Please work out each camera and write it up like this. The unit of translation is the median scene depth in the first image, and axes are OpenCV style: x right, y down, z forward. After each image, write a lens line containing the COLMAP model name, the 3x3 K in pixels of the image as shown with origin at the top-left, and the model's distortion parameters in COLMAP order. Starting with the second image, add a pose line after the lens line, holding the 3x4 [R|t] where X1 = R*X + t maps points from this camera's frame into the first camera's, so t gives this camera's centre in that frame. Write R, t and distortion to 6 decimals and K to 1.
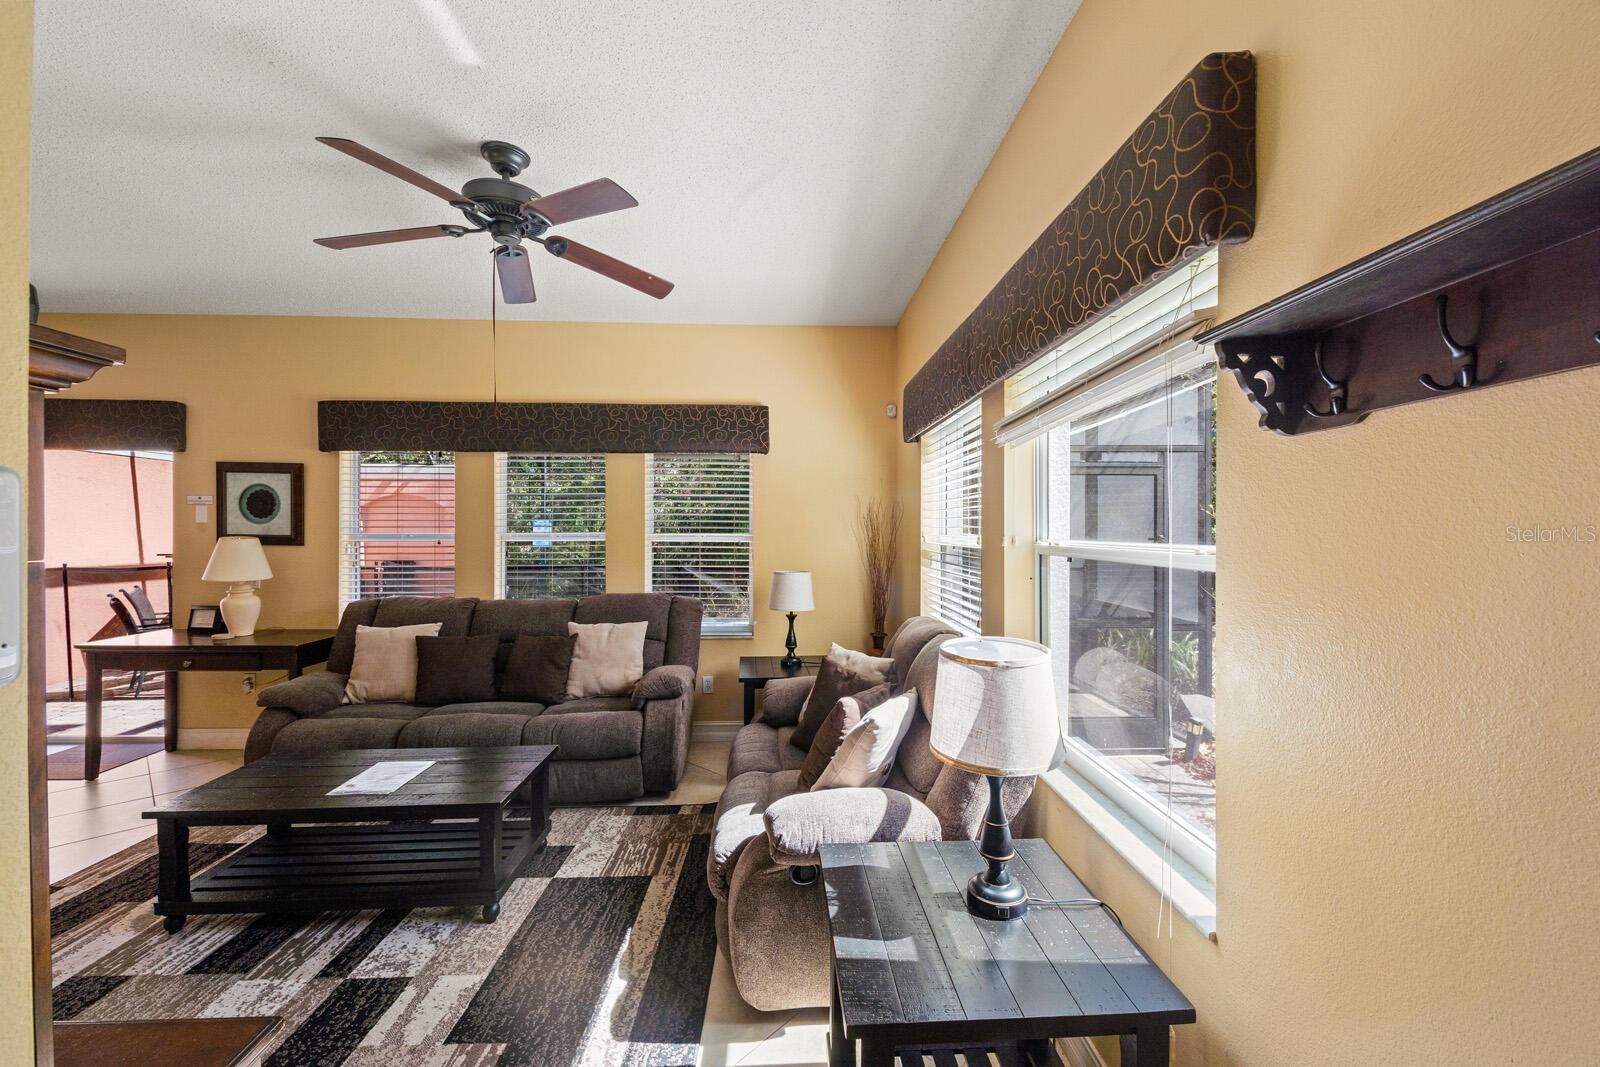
lens RADIAL K [[633.1, 0, 784.6], [0, 633.1, 527.6], [0, 0, 1]] dist [0.009736, -0.005857]
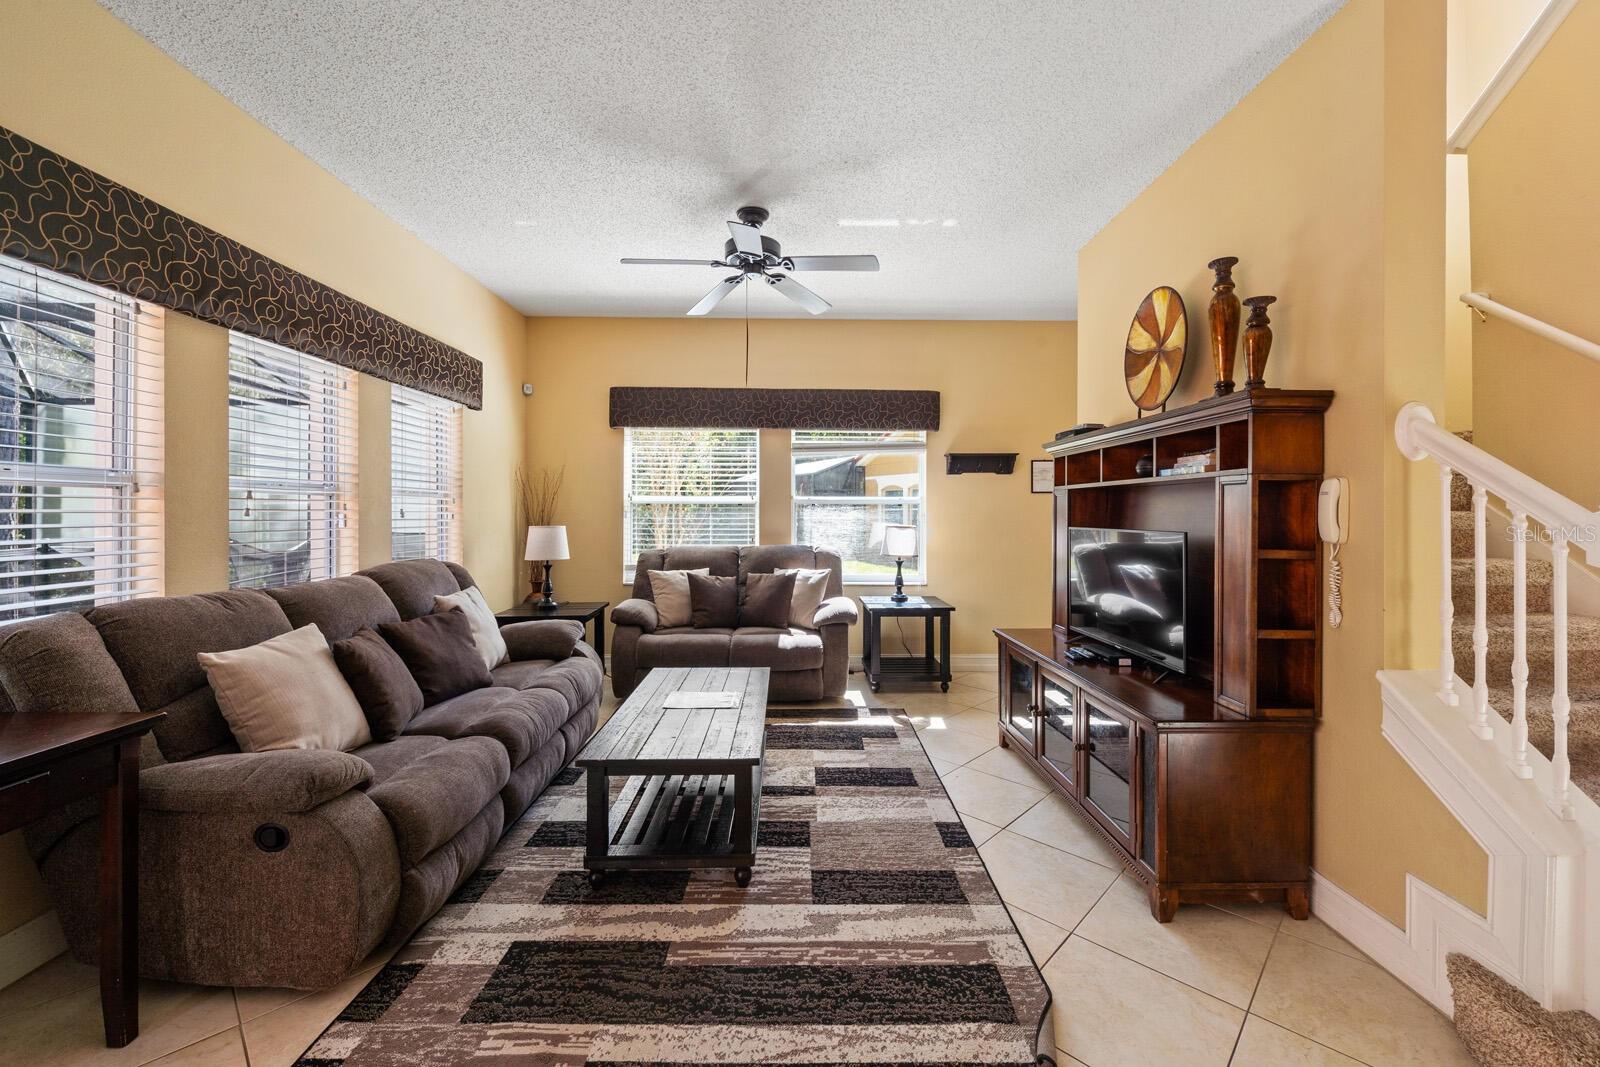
lens RADIAL K [[633.1, 0, 784.9], [0, 633.1, 514.1], [0, 0, 1]] dist [0.009736, -0.005857]
pose [[0.047005, 0.003924, 0.998887, -2.170335], [-0.008234, 0.999960, -0.003541, 0.089537], [-0.998861, -0.008058, 0.047036, 1.014955]]
